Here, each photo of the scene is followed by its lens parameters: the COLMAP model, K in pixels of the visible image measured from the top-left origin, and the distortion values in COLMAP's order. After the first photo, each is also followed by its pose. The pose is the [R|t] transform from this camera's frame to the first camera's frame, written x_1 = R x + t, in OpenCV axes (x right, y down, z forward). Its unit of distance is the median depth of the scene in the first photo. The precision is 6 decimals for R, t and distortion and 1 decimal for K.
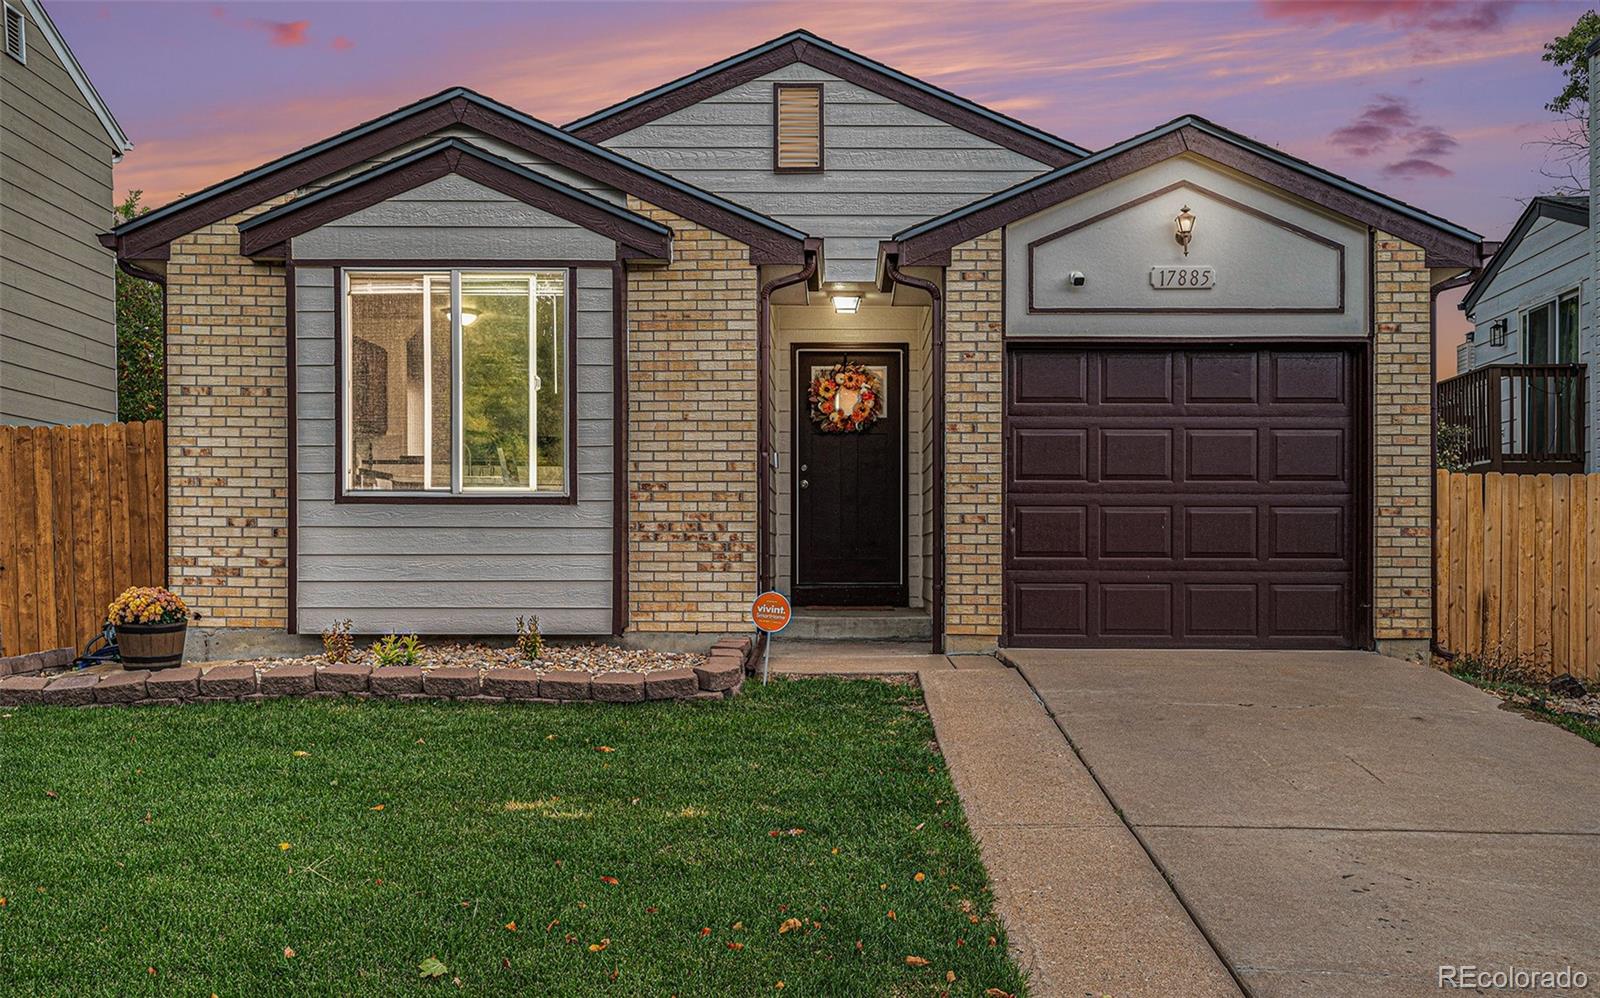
lens RADIAL K [[1360.2, 0, 797.8], [0, 1360.2, 577.3], [0, 0, 1]] dist [0.014327, 0.009028]
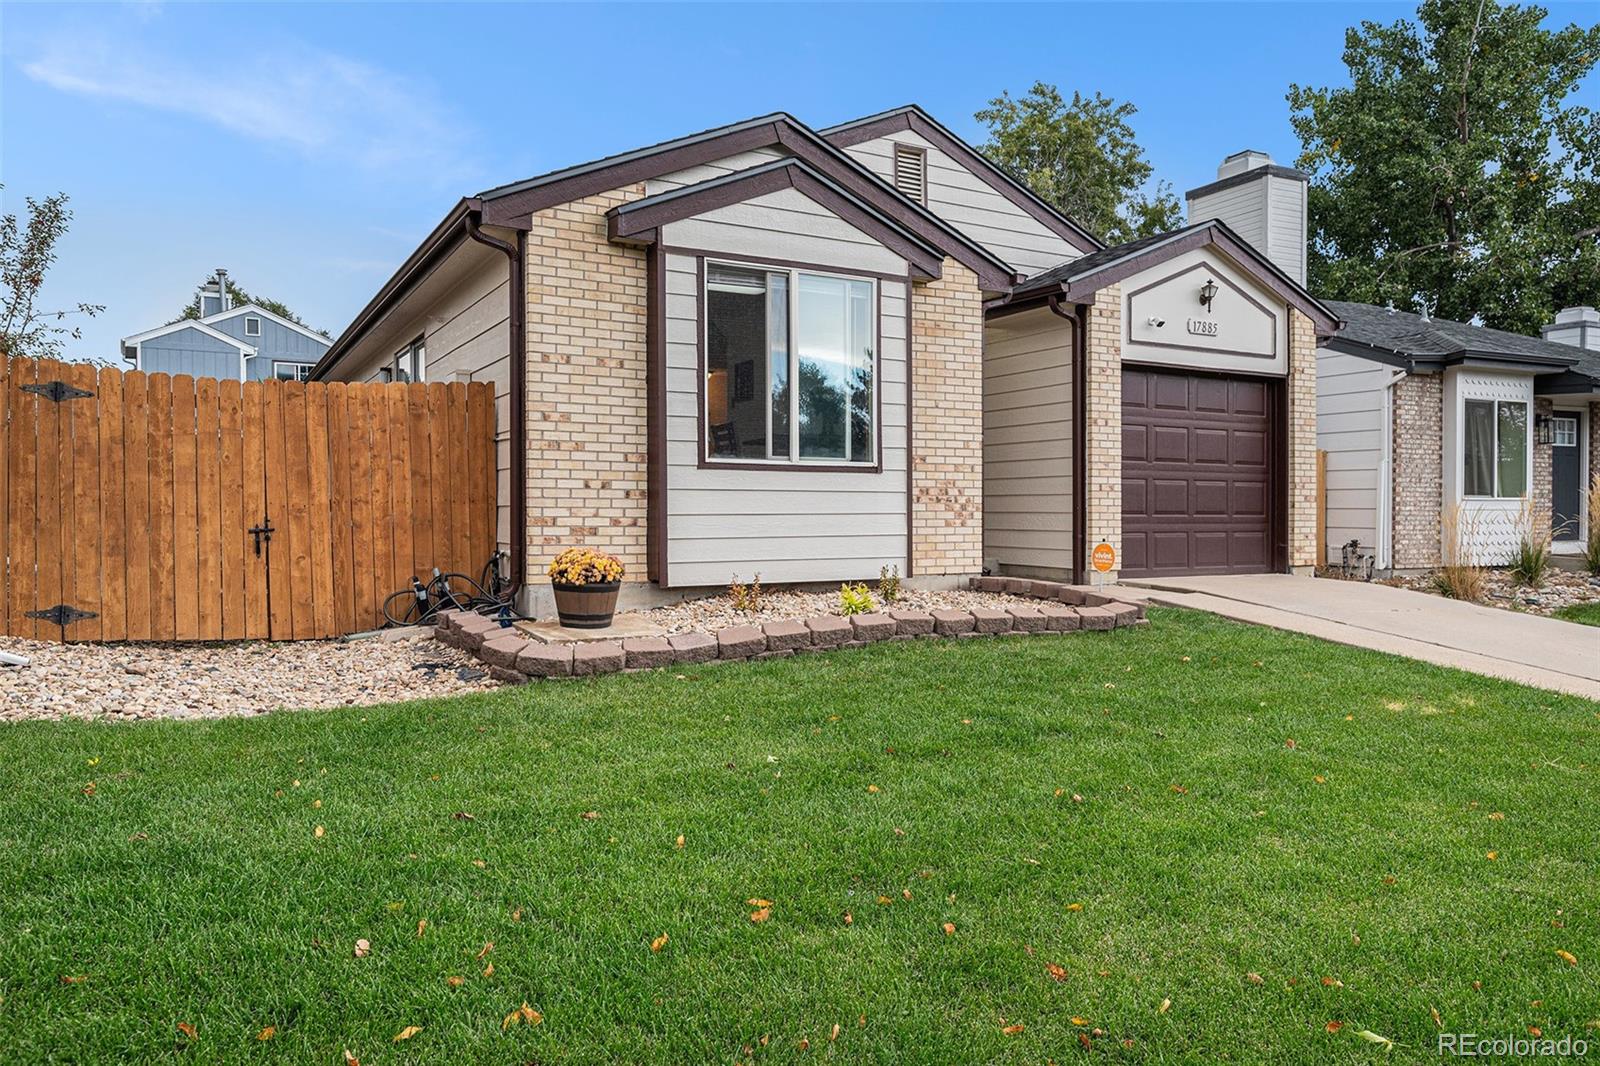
lens RADIAL K [[1094.3, 0, 800.7], [0, 1094.3, 535.3], [0, 0, 1]] dist [-0.005566, -0.000266]
pose [[0.869162, -0.012507, 0.494369, -0.694953], [0.008802, 0.999913, 0.009821, -0.007517], [-0.494449, -0.004184, 0.869196, 0.176618]]
